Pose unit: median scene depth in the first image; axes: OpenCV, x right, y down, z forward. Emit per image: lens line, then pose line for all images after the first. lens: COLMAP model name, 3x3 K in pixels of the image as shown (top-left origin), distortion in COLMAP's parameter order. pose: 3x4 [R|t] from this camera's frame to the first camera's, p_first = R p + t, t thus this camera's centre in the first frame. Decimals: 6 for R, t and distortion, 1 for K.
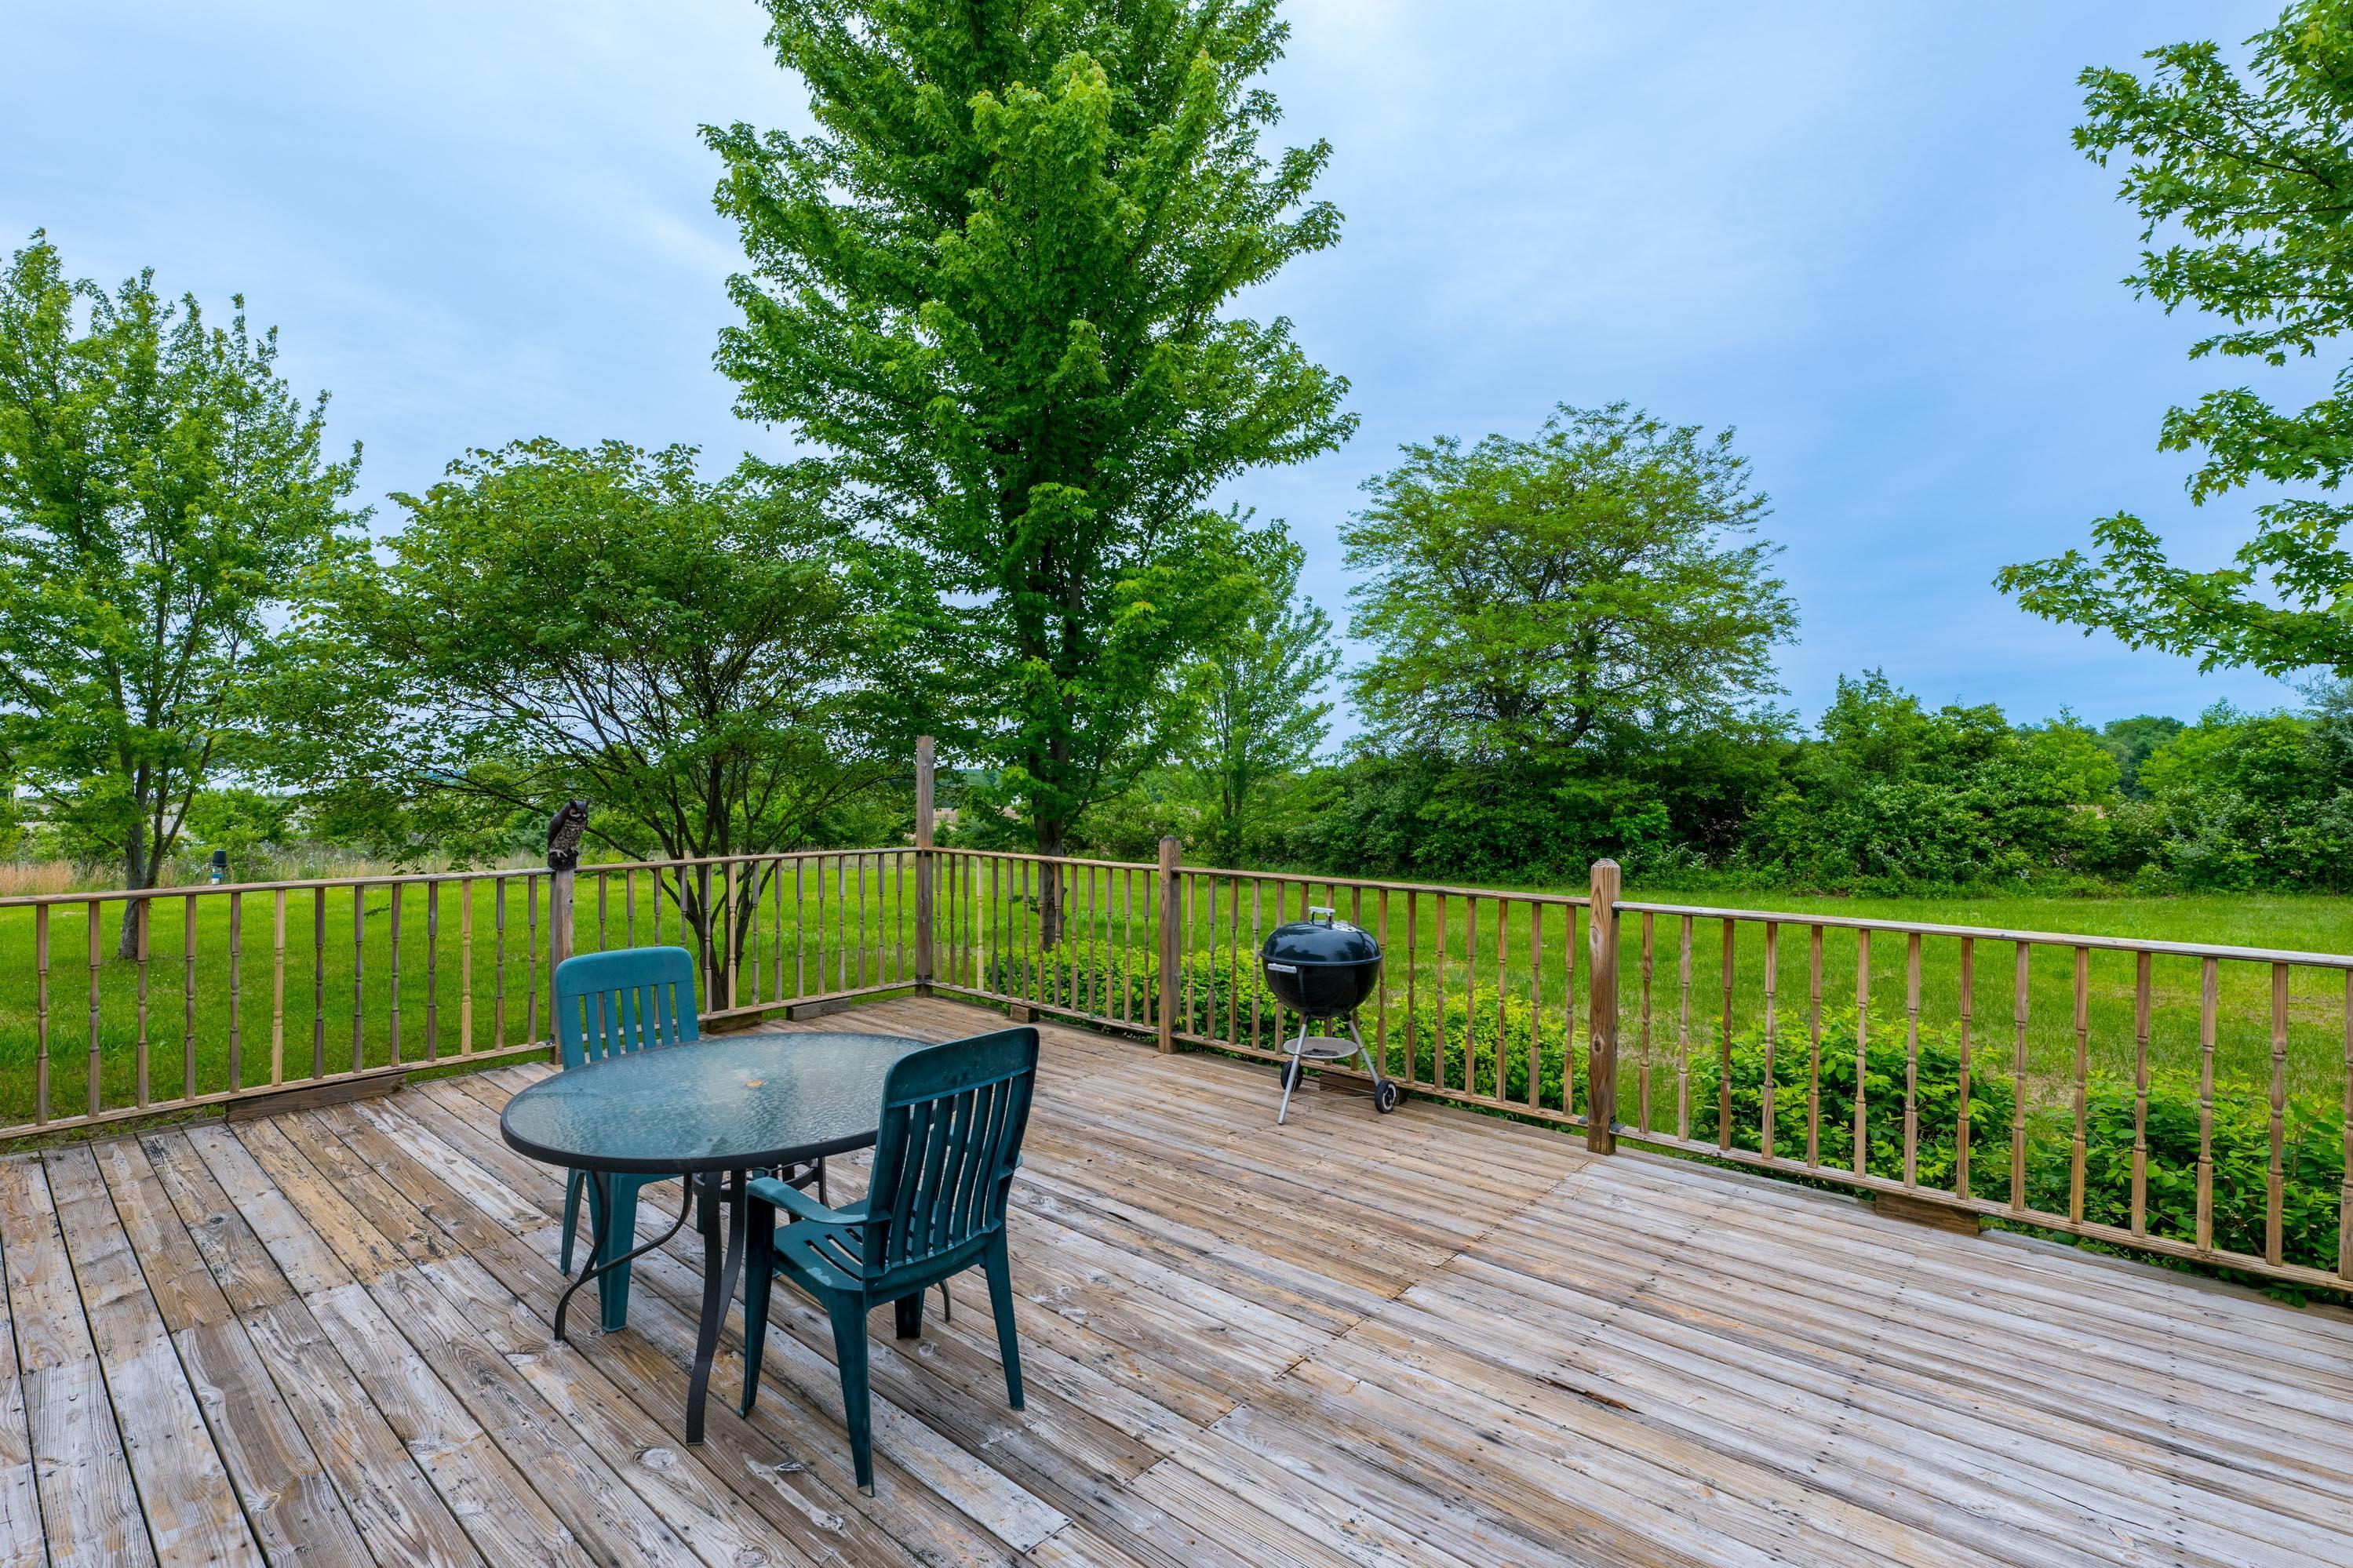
lens RADIAL K [[1088.2, 0, 1179.6], [0, 1088.2, 779.4], [0, 0, 1]] dist [0.007584, 0.001016]
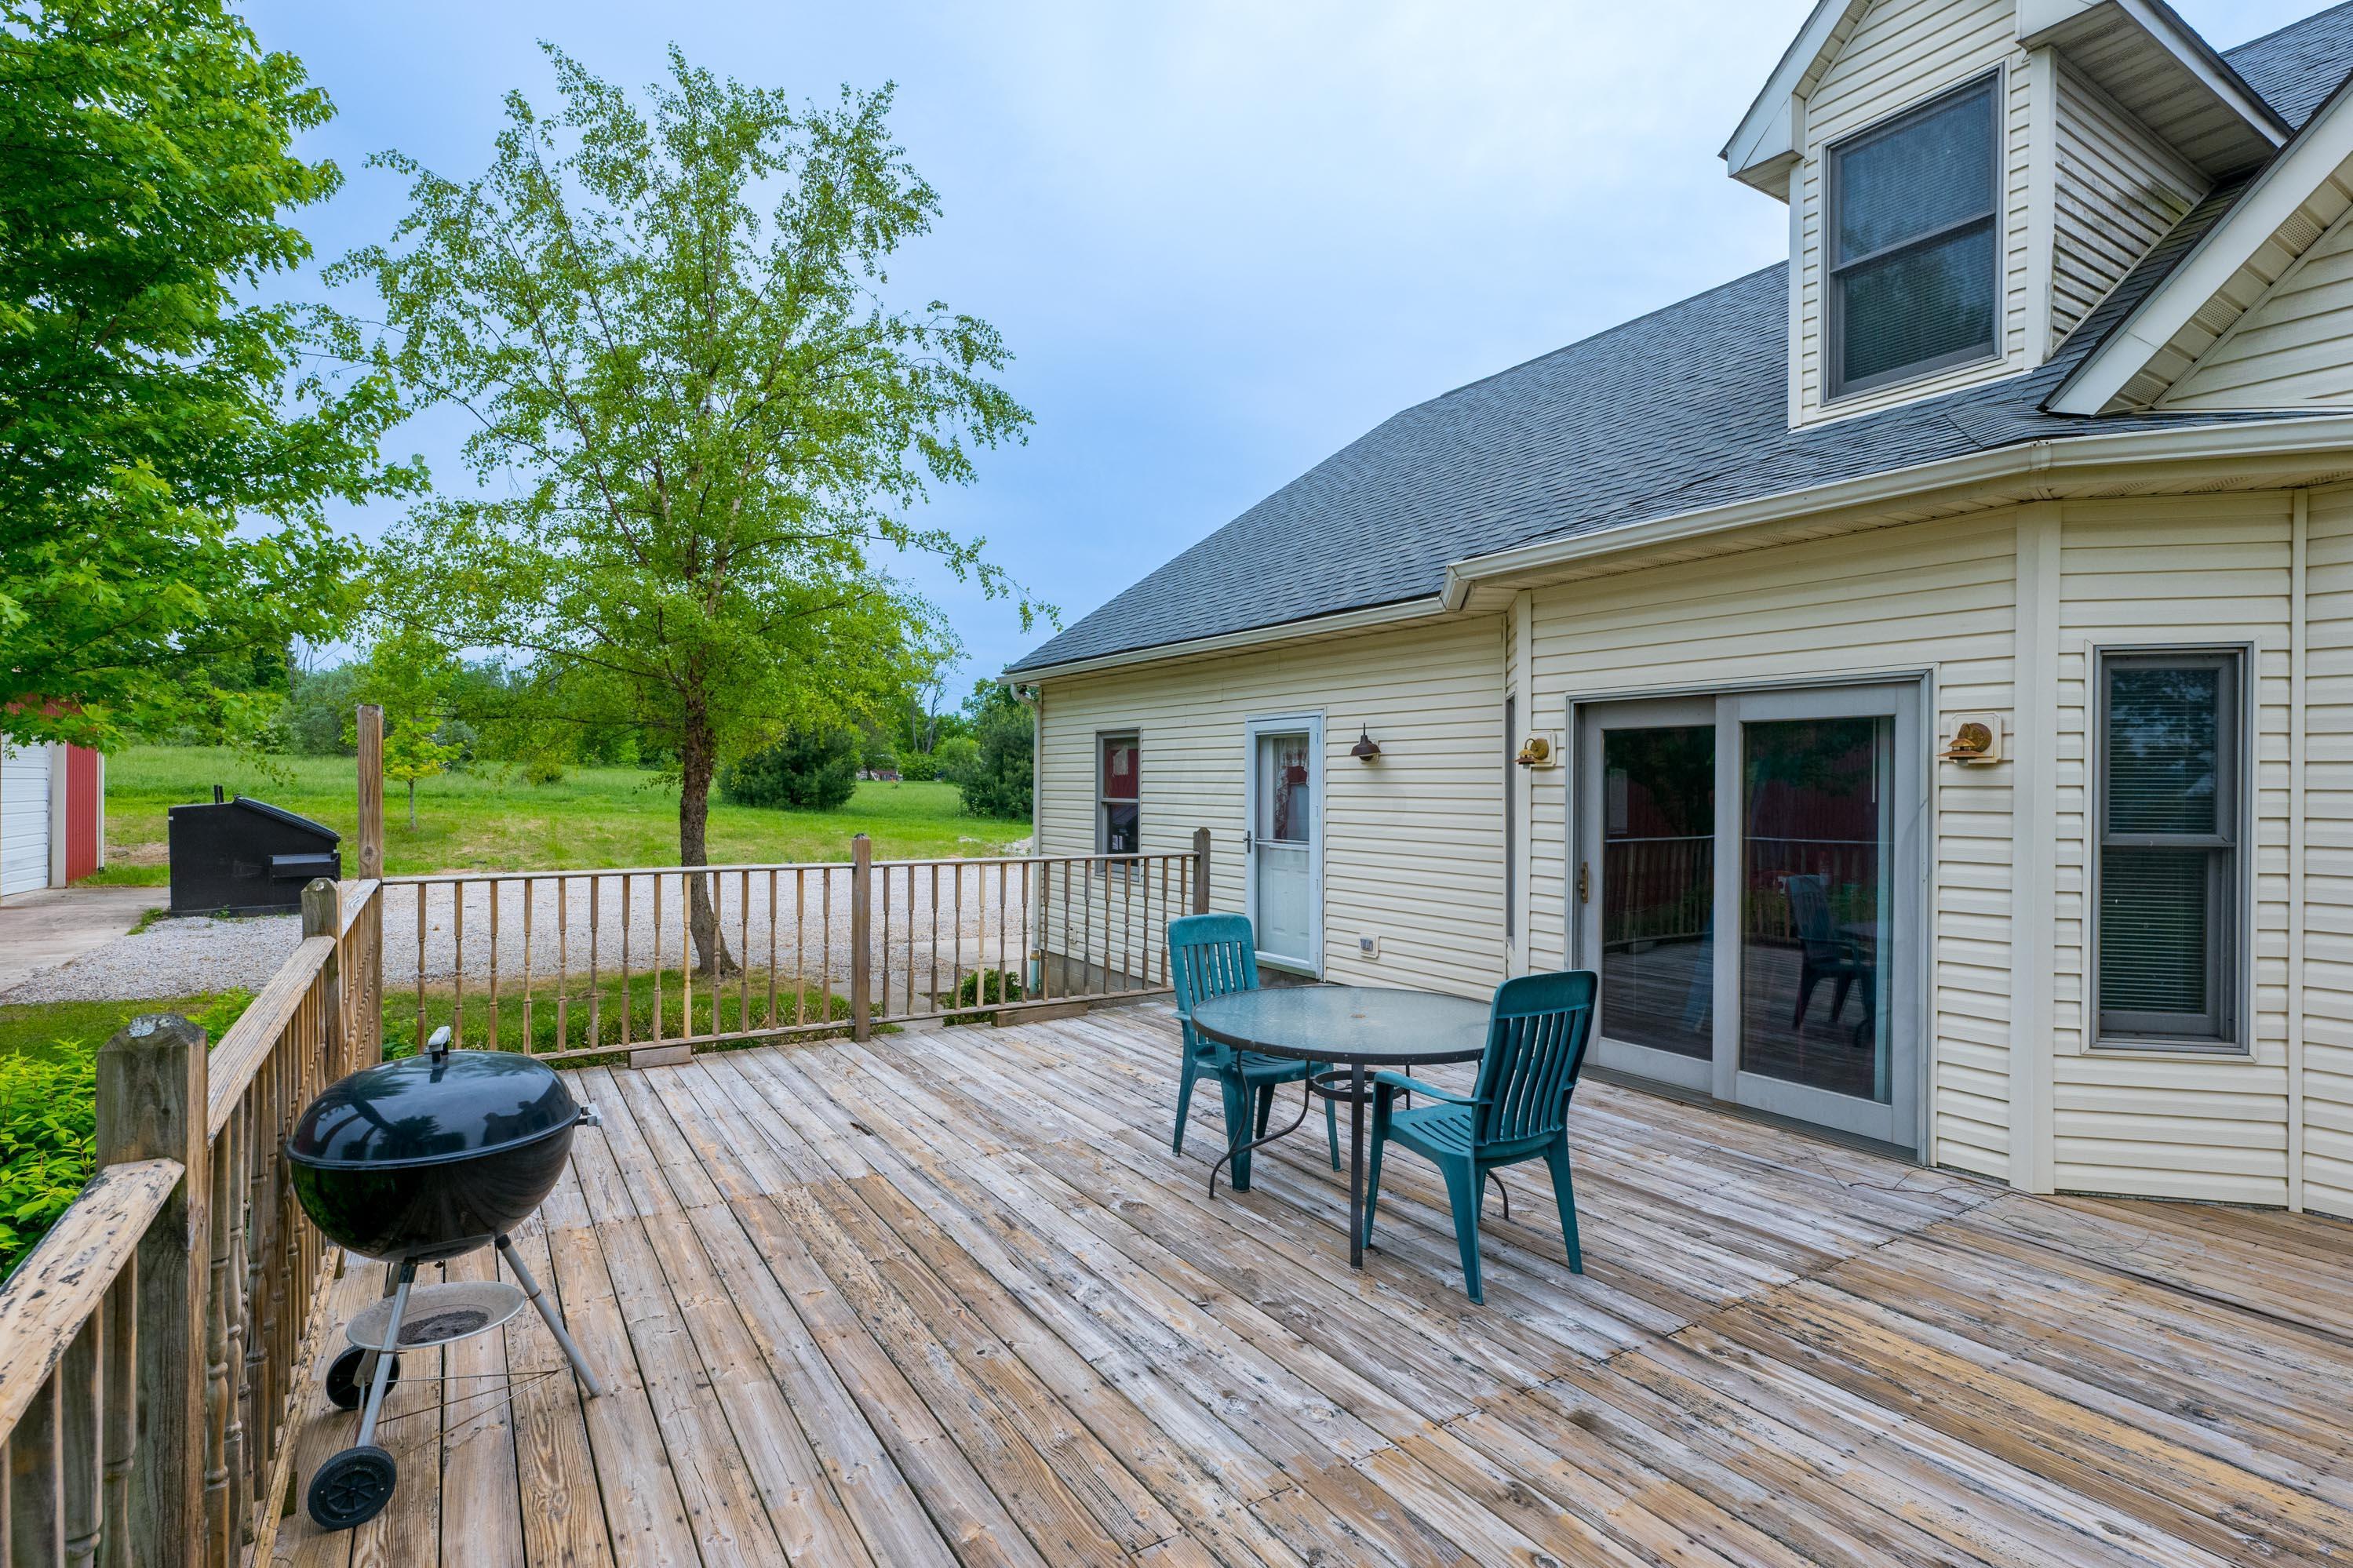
lens RADIAL K [[1145.9, 0, 1161.2], [0, 1145.9, 784.3], [0, 0, 1]] dist [-0.003878, -0.000540]
pose [[-0.955462, -0.012417, 0.294851, -0.275896], [-0.011555, 0.999922, 0.004665, -0.000082], [-0.294886, 0.001050, -0.955532, 1.164799]]
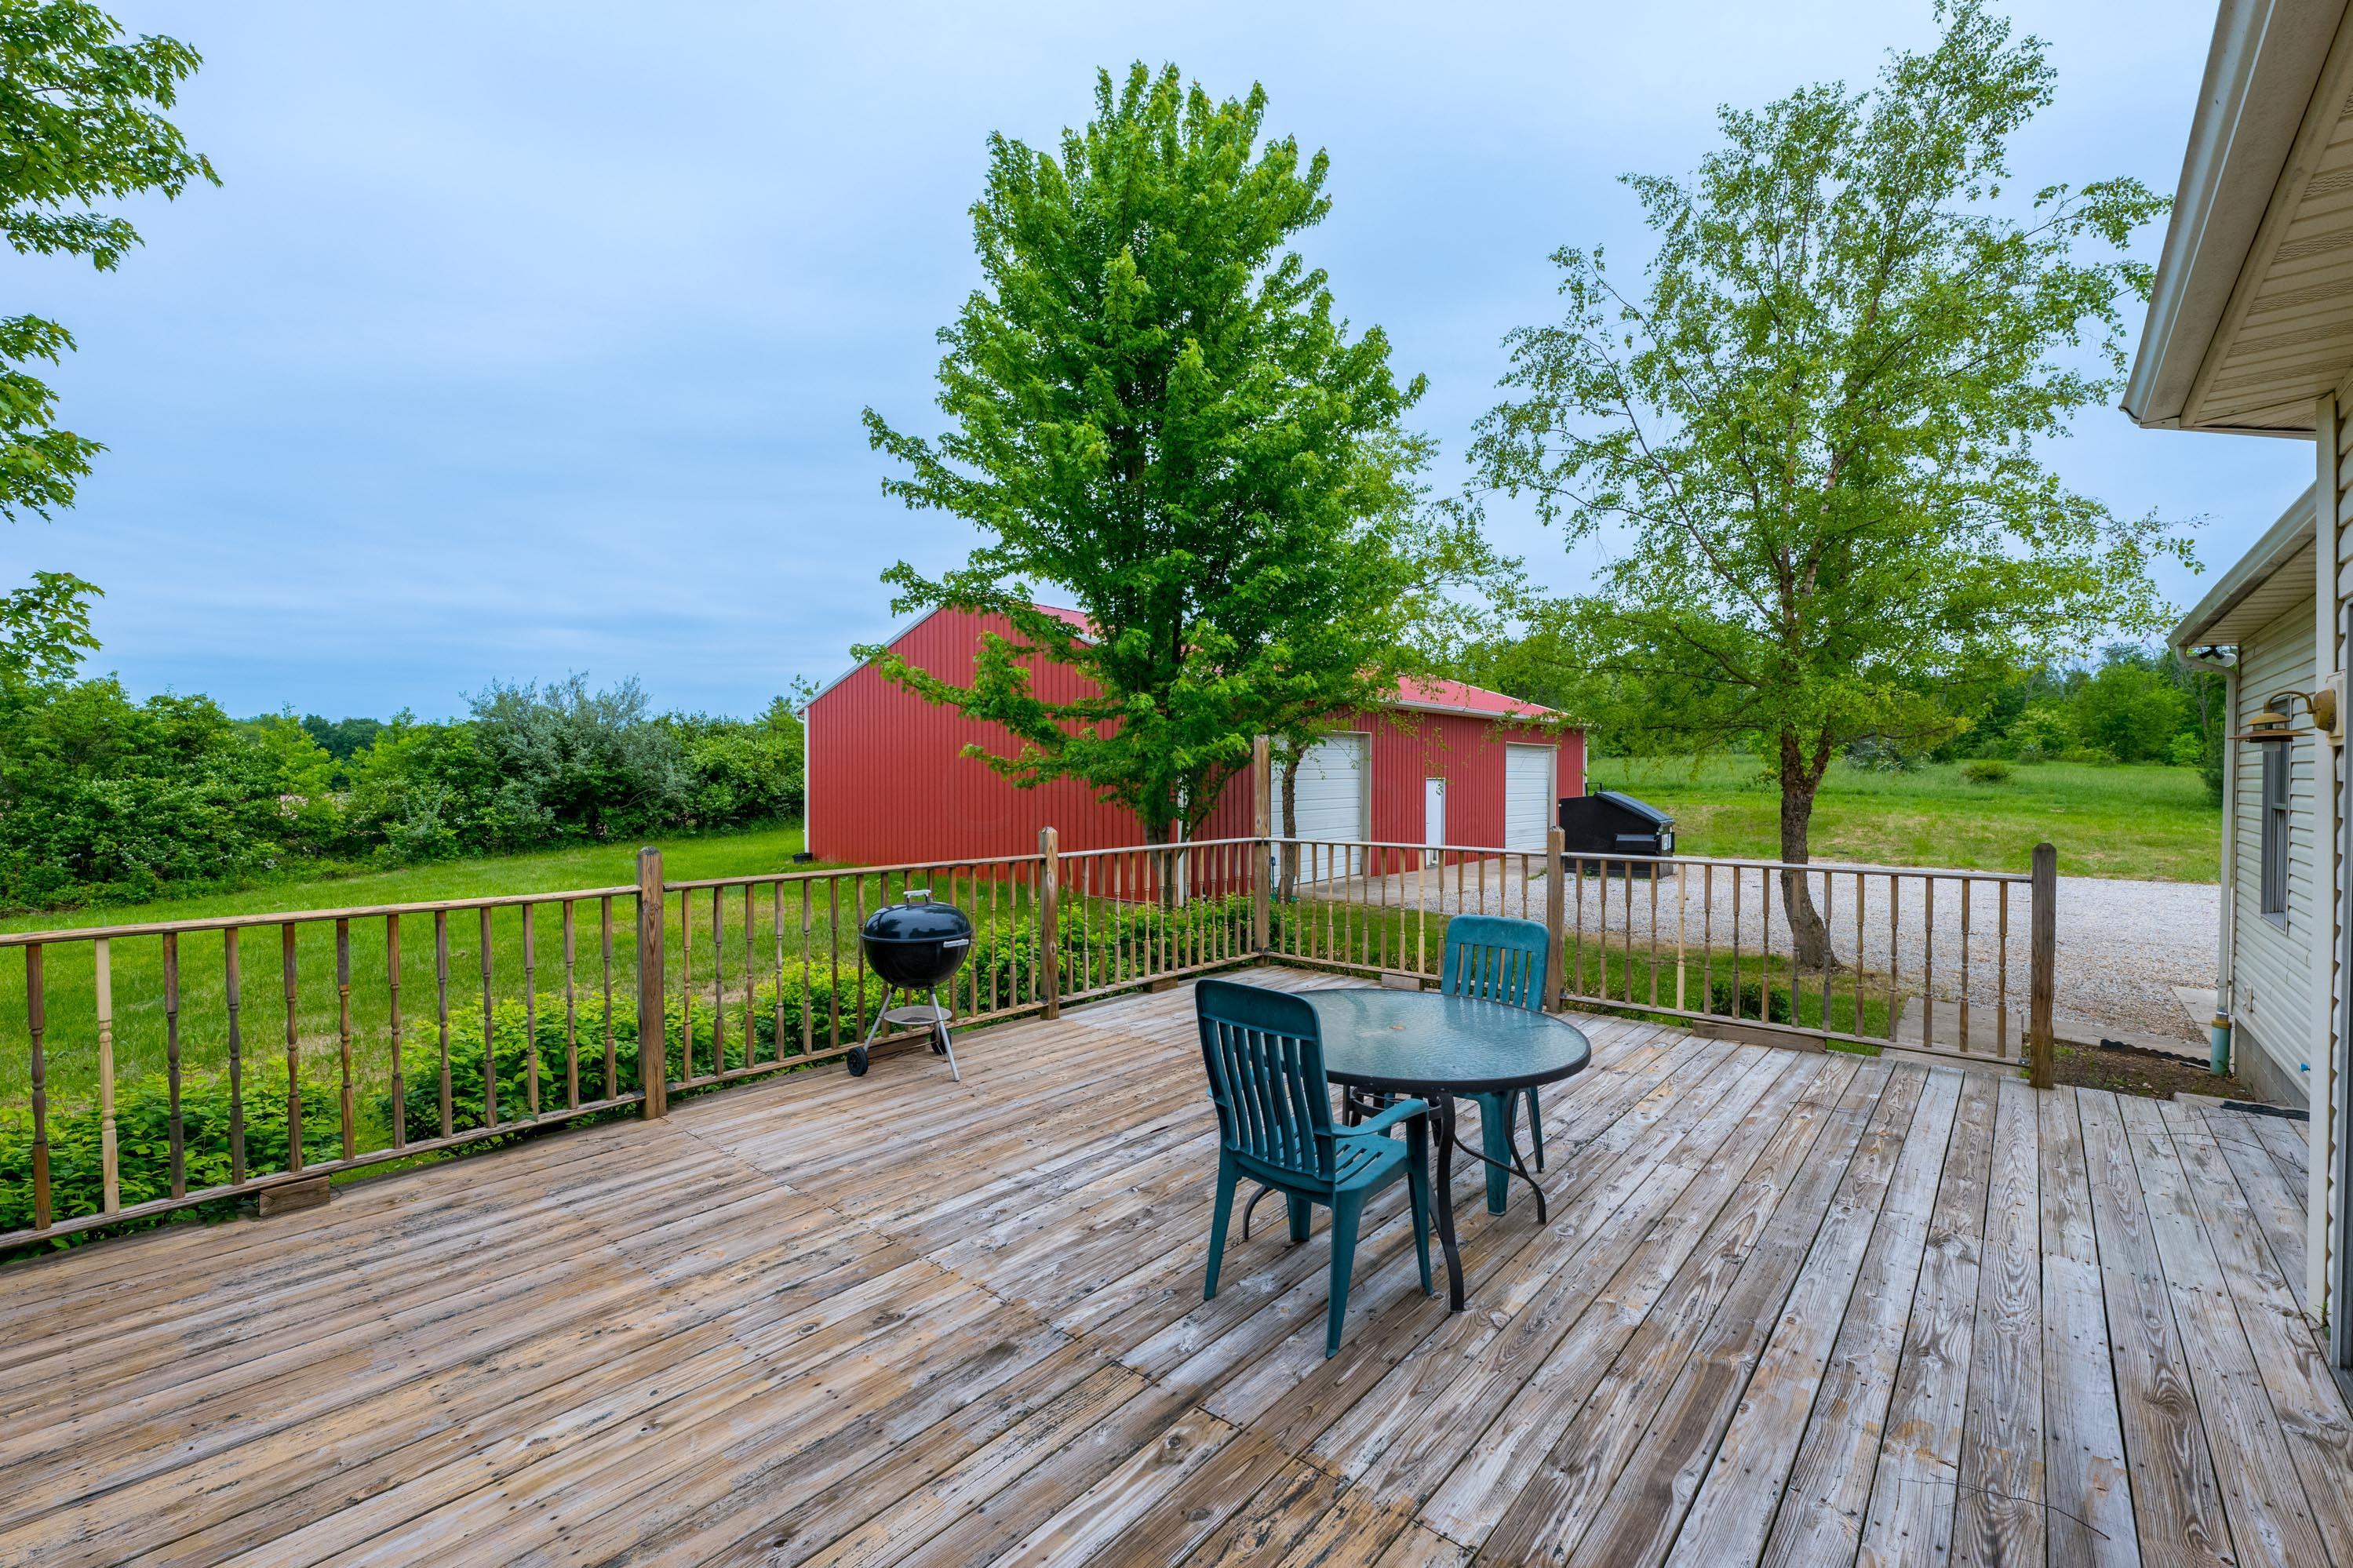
lens RADIAL K [[989.3, 0, 1159.3], [0, 989.3, 777.8], [0, 0, 1]] dist [0.004491, 0.000565]
pose [[0.006235, -0.006497, 0.999959, -0.732852], [0.001168, 0.999978, 0.006490, -0.002805], [-0.999980, 0.001128, 0.006243, 0.619854]]
